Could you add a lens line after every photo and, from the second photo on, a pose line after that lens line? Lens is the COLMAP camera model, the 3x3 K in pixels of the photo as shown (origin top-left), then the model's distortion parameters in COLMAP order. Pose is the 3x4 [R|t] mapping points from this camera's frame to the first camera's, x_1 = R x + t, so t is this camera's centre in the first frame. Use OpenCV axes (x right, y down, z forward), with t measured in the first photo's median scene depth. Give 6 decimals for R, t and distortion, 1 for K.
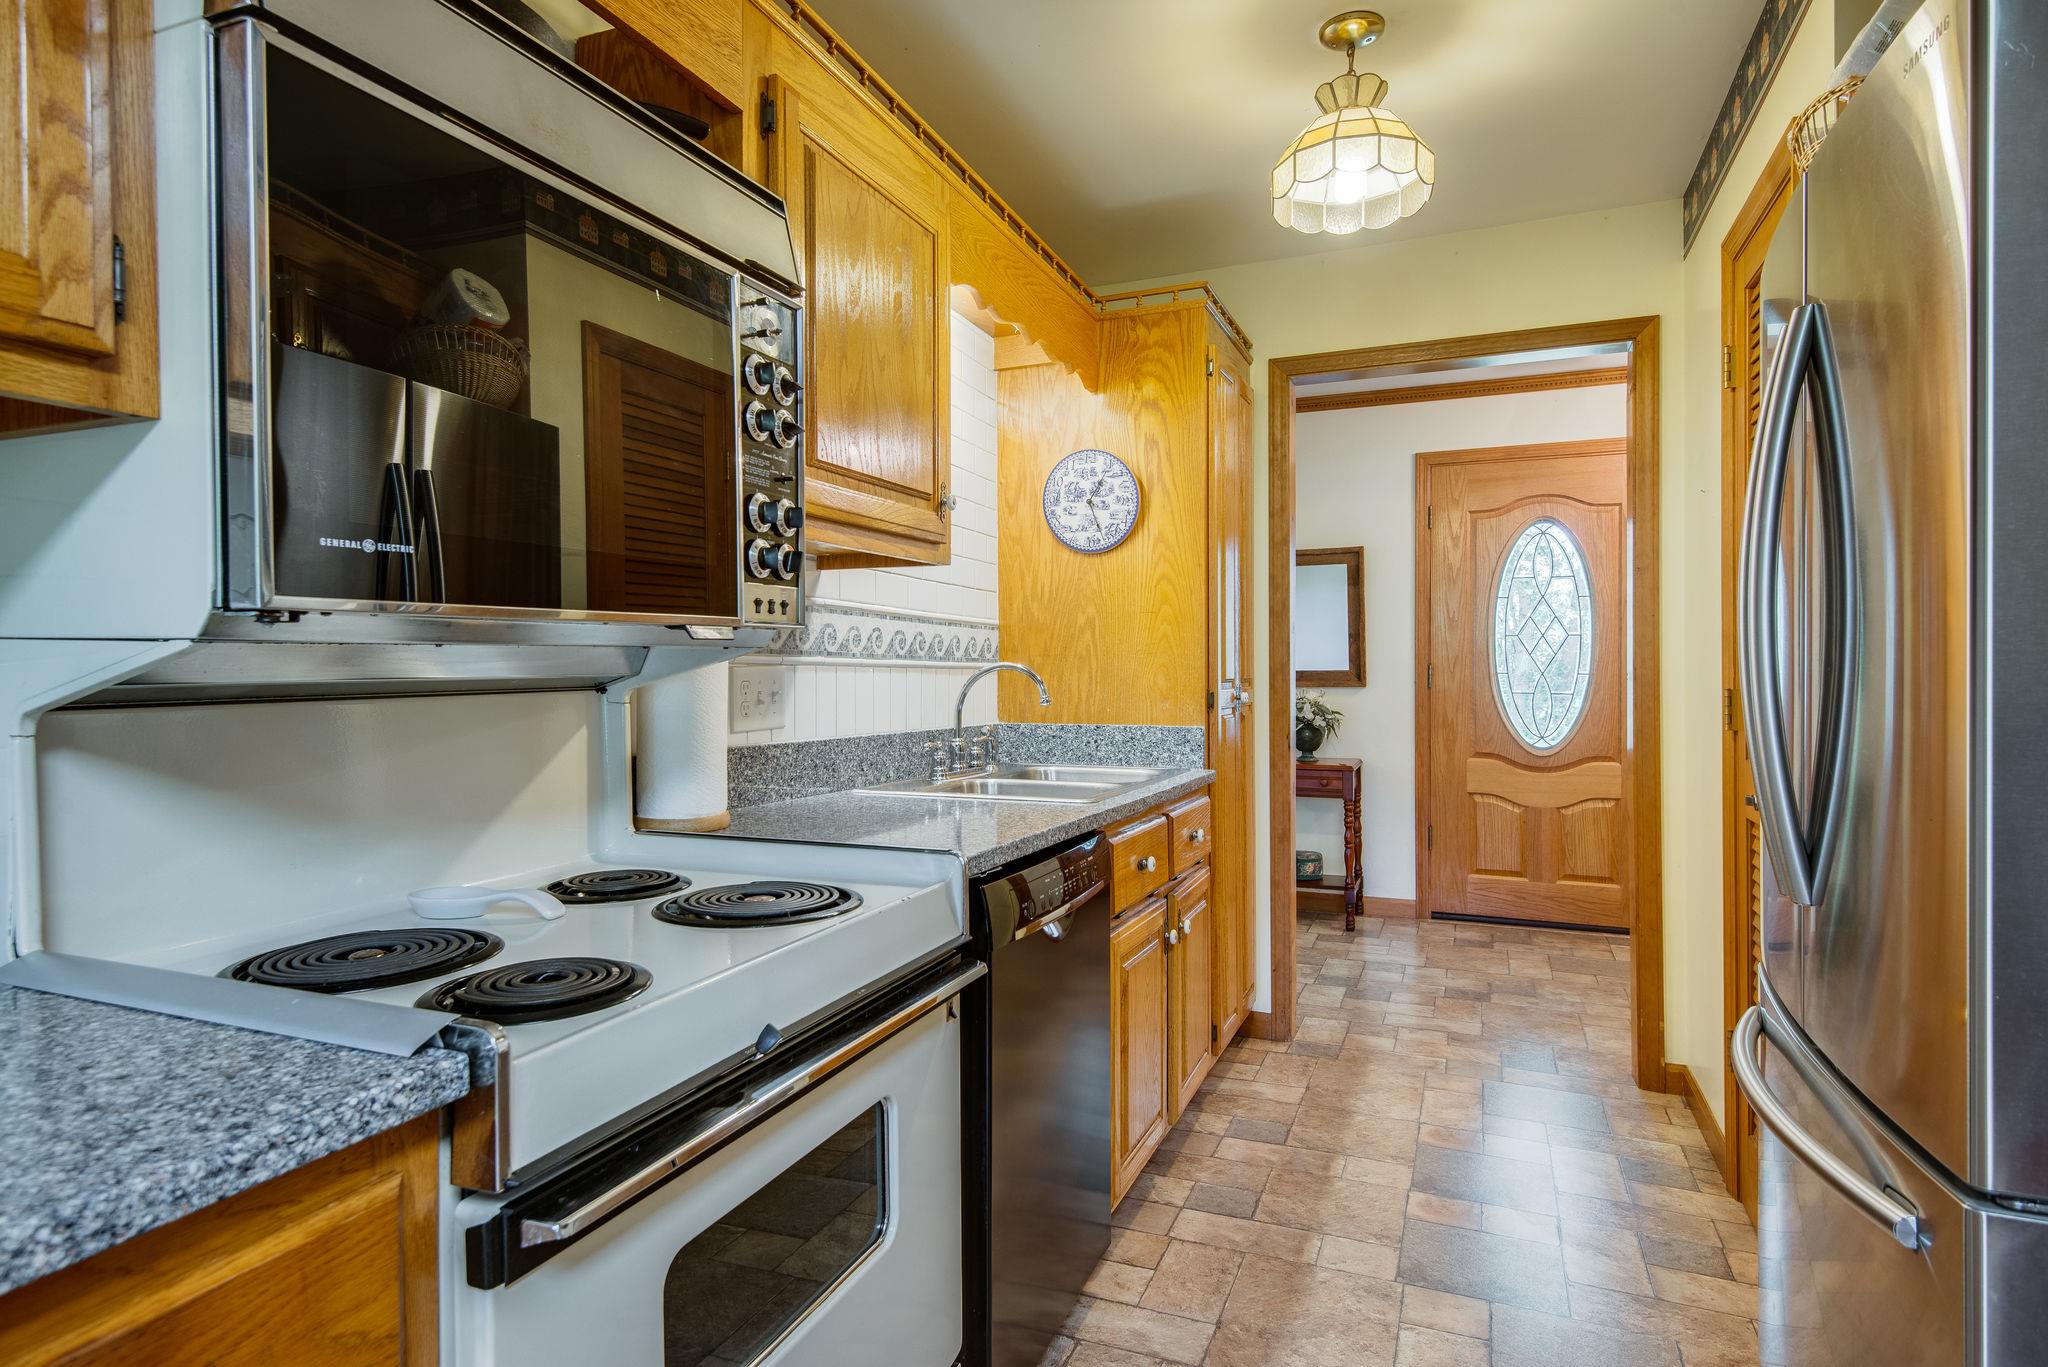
lens RADIAL K [[1020.5, 0, 1013.4], [0, 1020.5, 675.6], [0, 0, 1]] dist [0.001272, 0.000028]
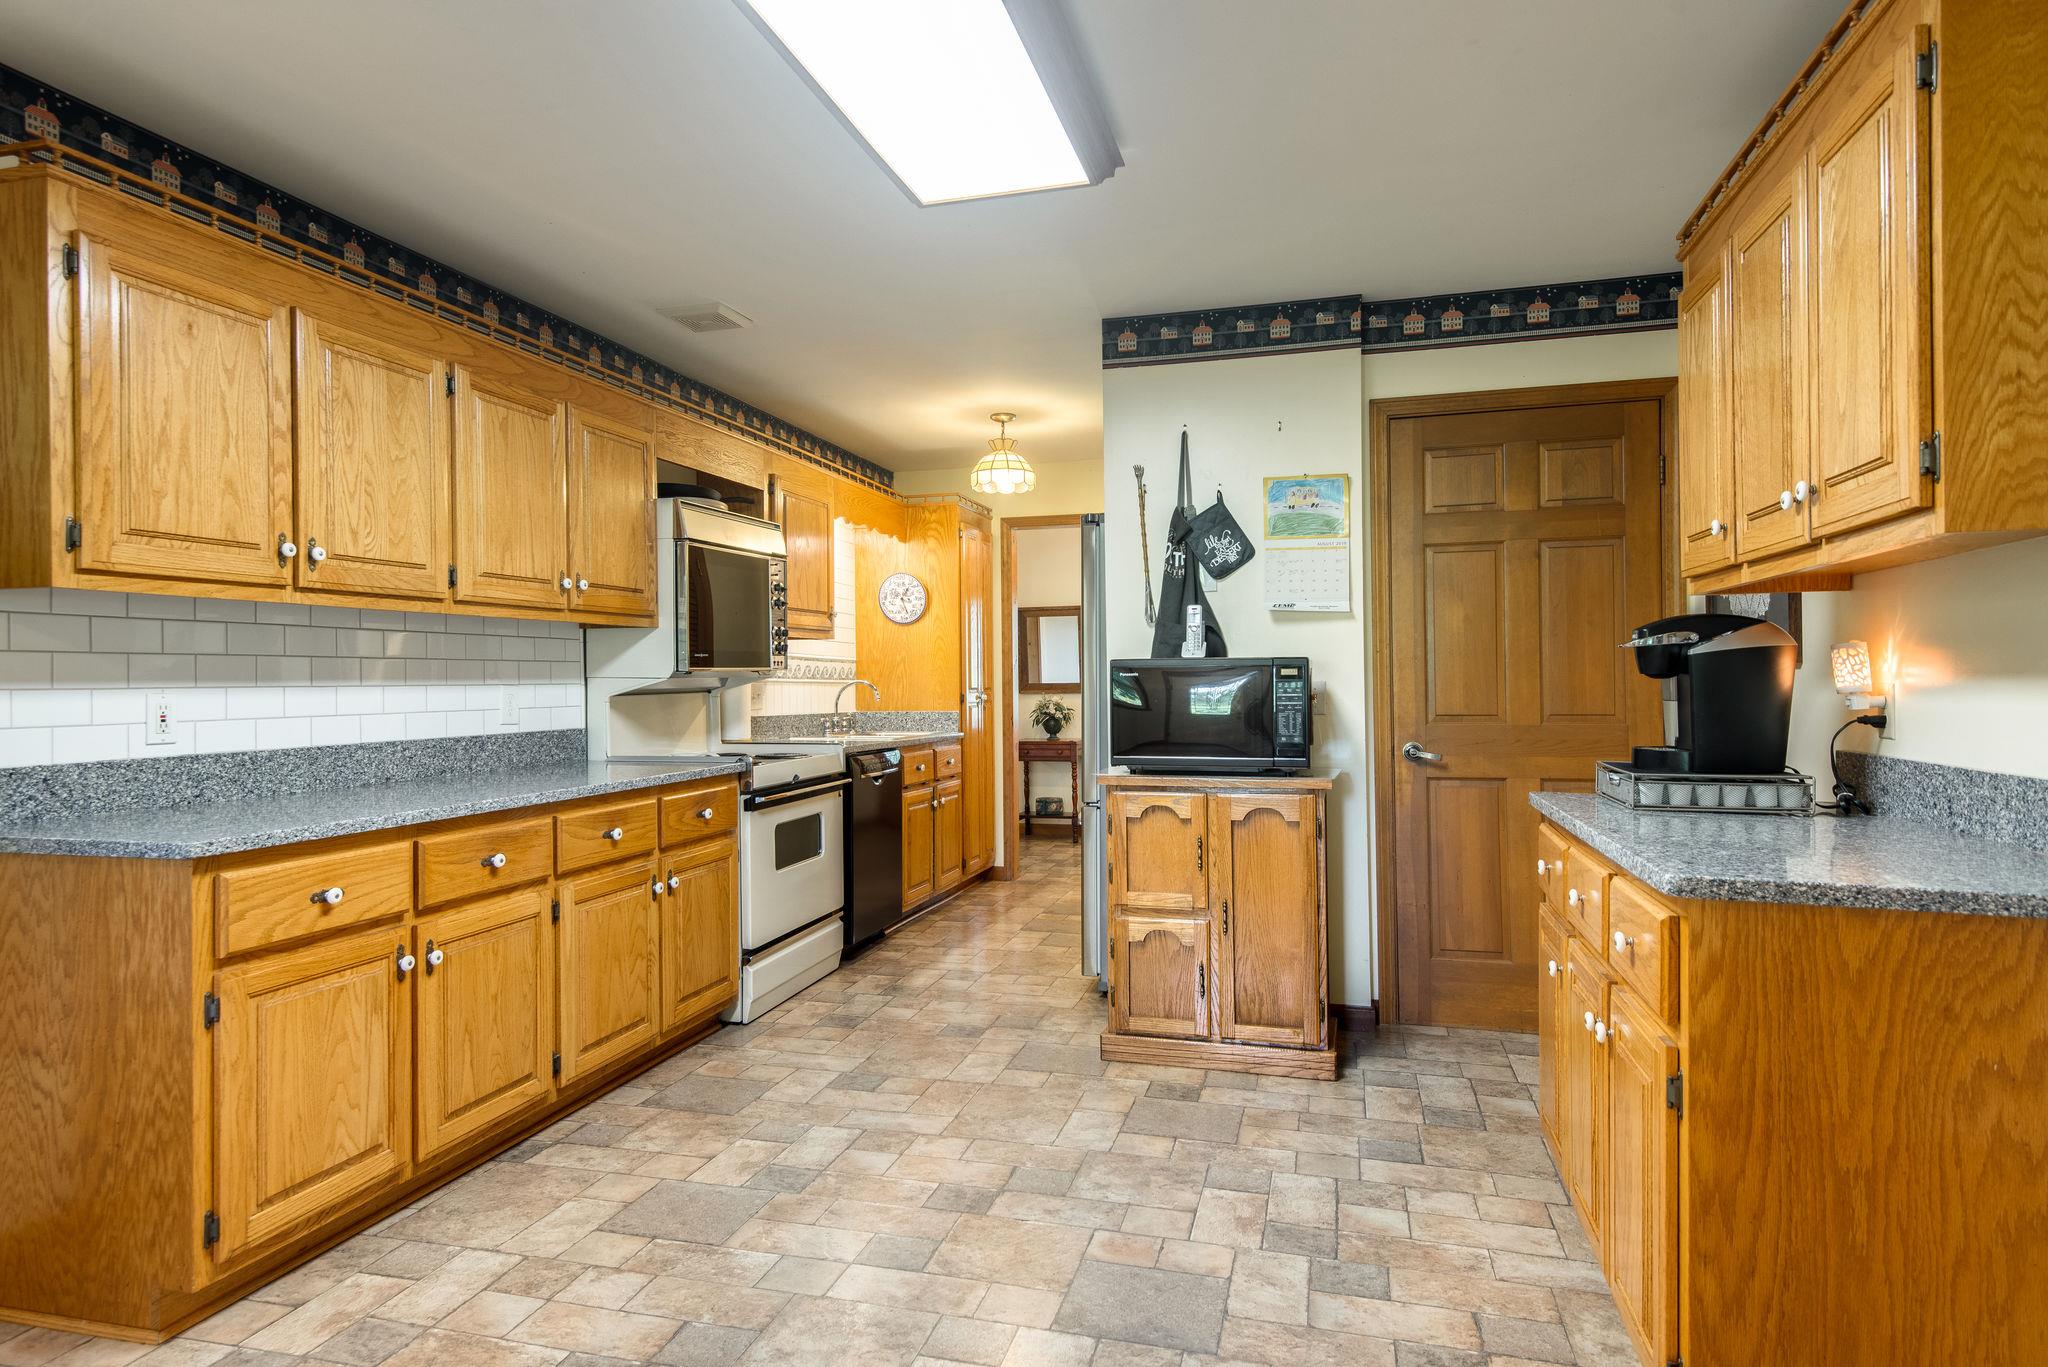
lens RADIAL K [[1020.5, 0, 1013.4], [0, 1020.5, 675.6], [0, 0, 1]] dist [0.001272, 0.000028]
pose [[0.990661, -0.004607, 0.136272, 0.018682], [0.006371, 0.999901, -0.012511, 0.004873], [-0.136201, 0.013263, 0.990592, -1.006921]]
